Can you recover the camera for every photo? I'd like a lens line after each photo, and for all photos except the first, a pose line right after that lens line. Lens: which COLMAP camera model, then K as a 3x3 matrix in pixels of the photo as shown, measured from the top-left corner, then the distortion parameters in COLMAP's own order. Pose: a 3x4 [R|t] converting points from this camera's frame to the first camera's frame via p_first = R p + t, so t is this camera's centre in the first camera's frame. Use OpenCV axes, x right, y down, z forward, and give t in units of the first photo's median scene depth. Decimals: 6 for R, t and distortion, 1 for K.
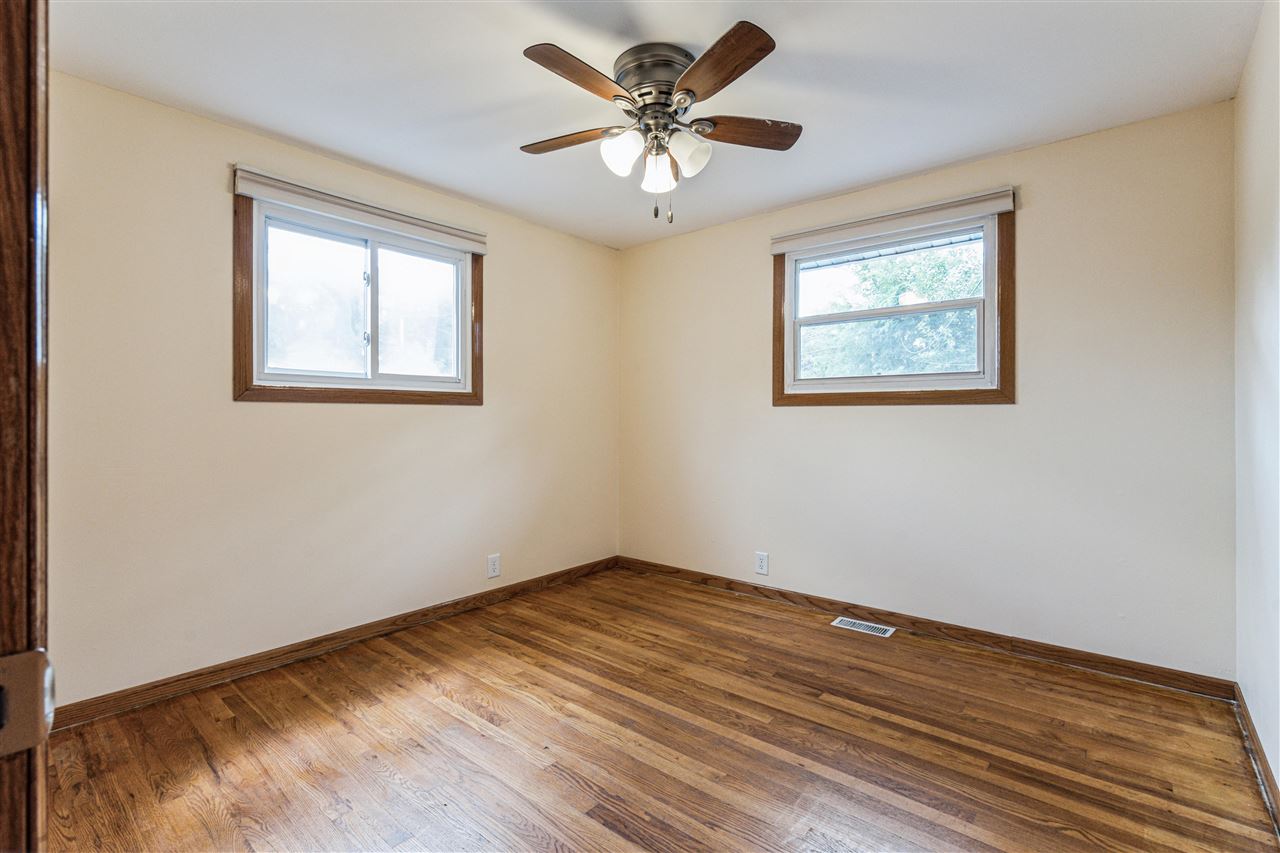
lens RADIAL K [[583.0, 0, 647.0], [0, 583.0, 420.1], [0, 0, 1]] dist [-0.008102, 0.001751]
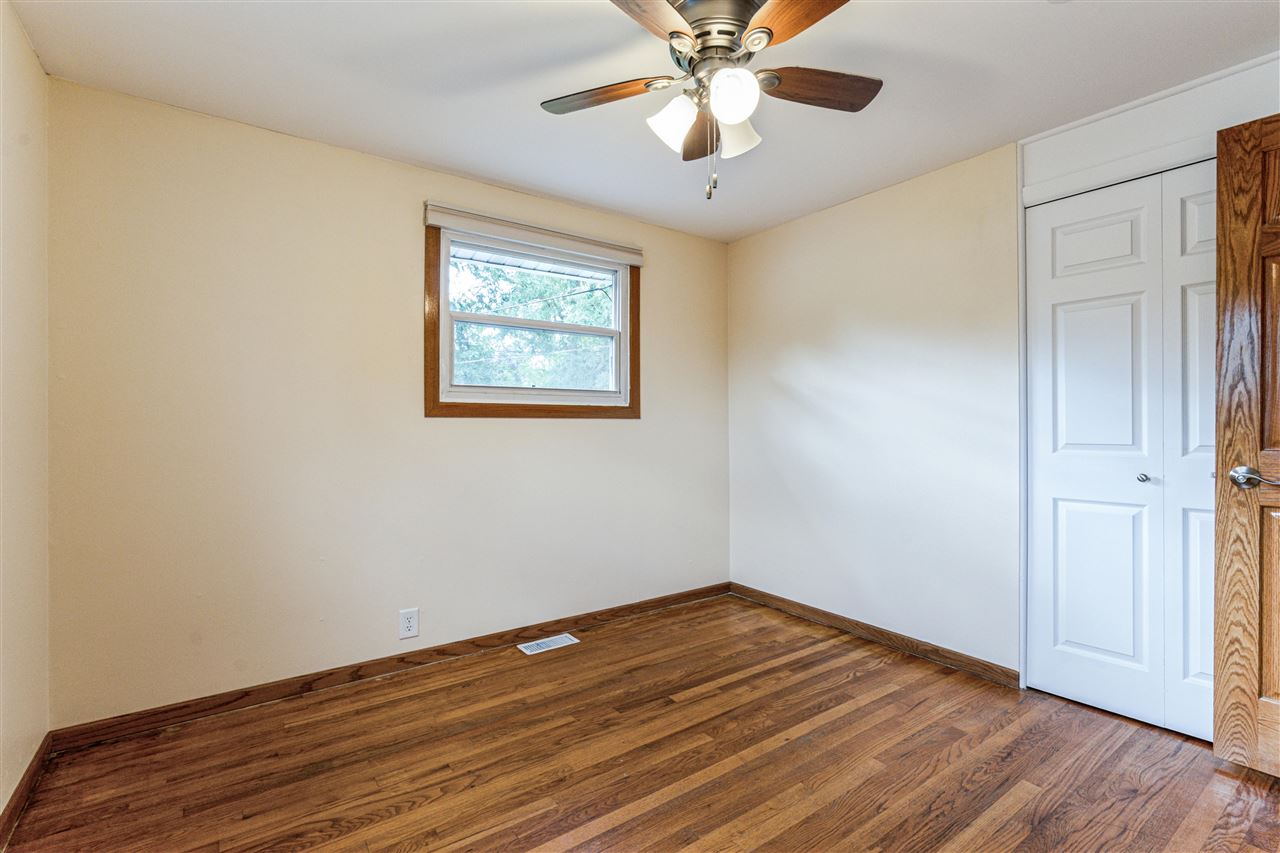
lens RADIAL K [[583.0, 0, 643.6], [0, 583.0, 429.7], [0, 0, 1]] dist [-0.008102, 0.001751]
pose [[0.243158, -0.004982, 0.969974, -0.599697], [0.011049, 0.999936, 0.002366, -0.006769], [-0.969924, 0.010142, 0.243197, 0.669237]]
